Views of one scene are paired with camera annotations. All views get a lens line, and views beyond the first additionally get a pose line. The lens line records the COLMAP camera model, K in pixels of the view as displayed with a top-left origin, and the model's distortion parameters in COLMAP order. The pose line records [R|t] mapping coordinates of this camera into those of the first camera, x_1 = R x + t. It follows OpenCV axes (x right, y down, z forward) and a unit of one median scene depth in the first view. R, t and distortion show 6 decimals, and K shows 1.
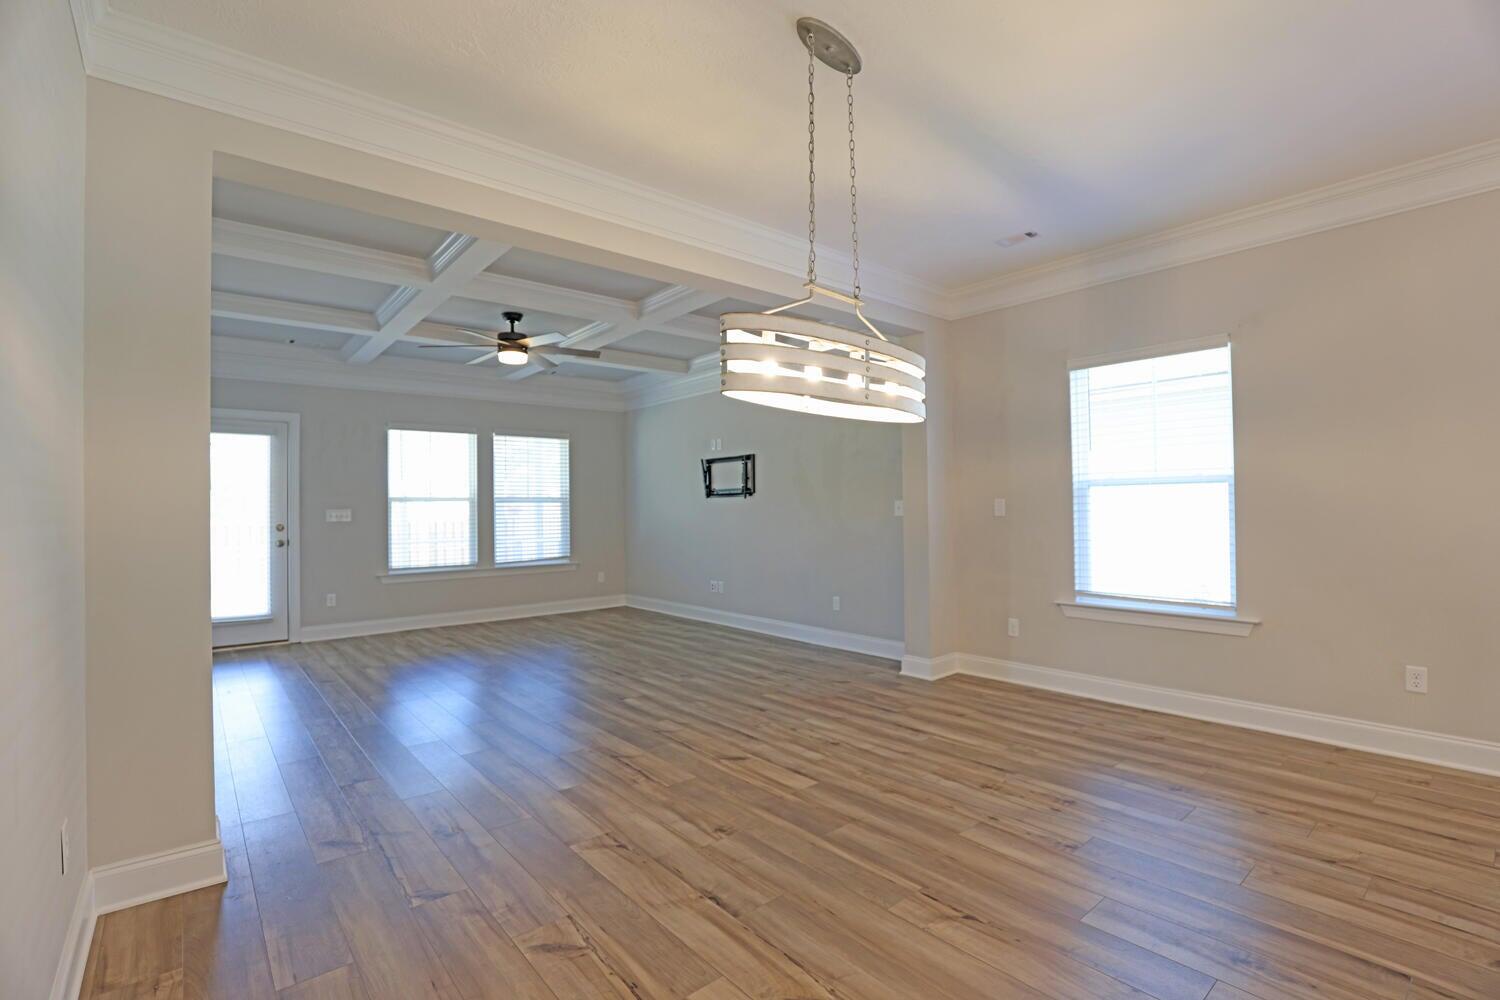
lens RADIAL K [[683.5, 0, 750.0], [0, 683.5, 500.0], [0, 0, 1]] dist [-0.030545, 0.000467]
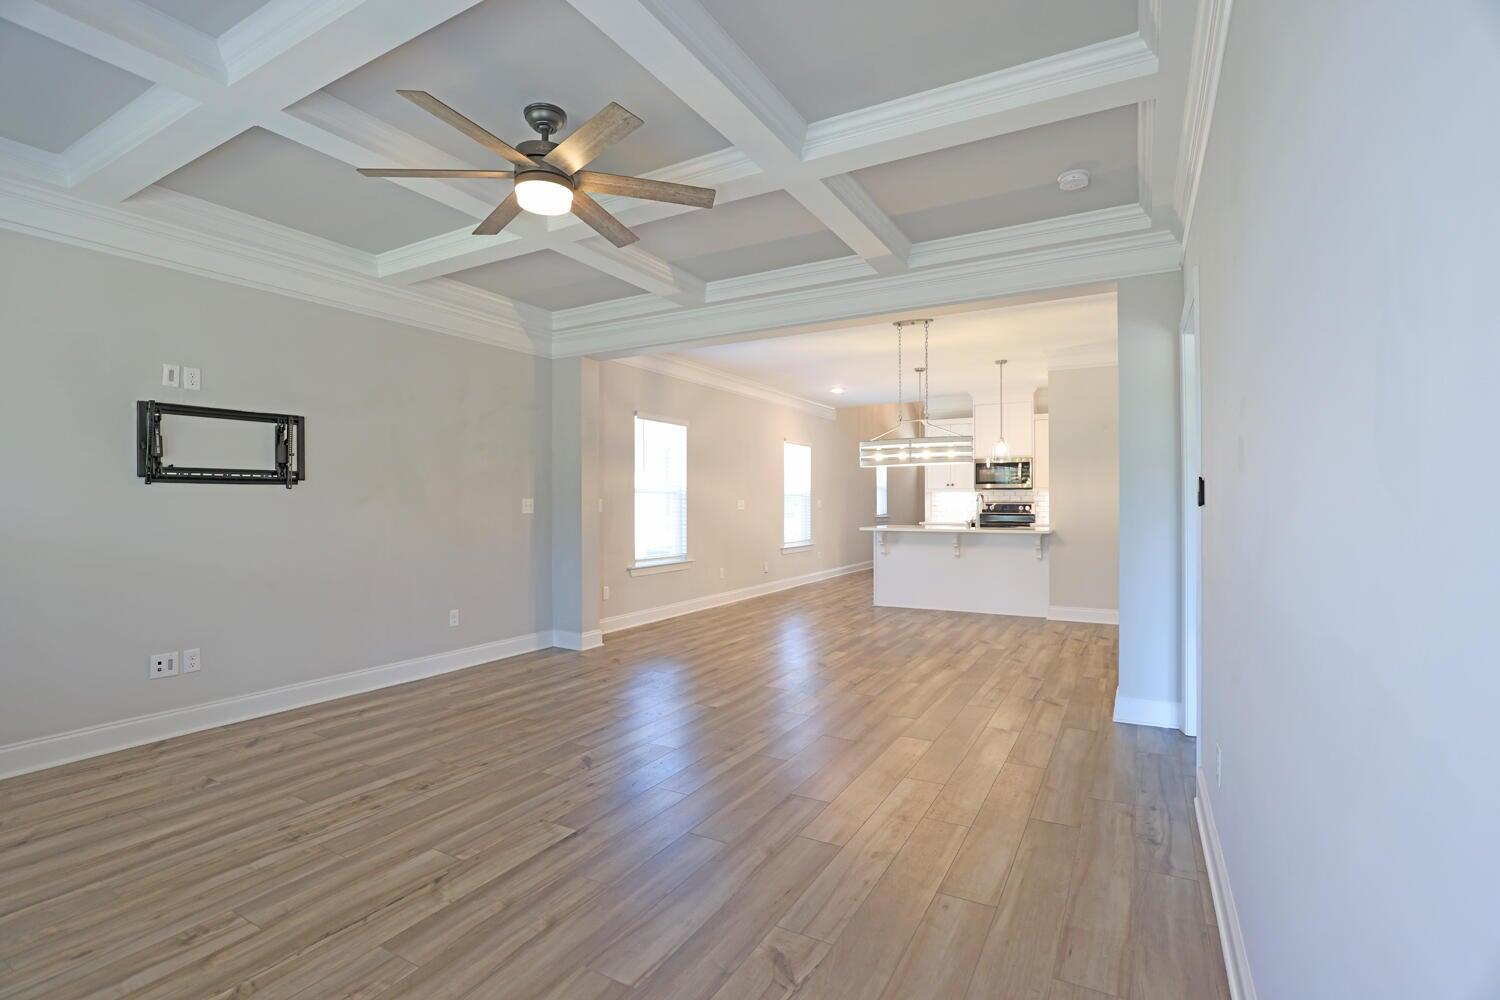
lens RADIAL K [[683.5, 0, 750.0], [0, 683.5, 500.0], [0, 0, 1]] dist [-0.030545, 0.000467]
pose [[-0.355529, 0.017861, 0.934494, -0.700420], [-0.005931, 0.999754, -0.021365, 0.017635], [-0.934646, -0.013139, -0.355336, 0.837259]]
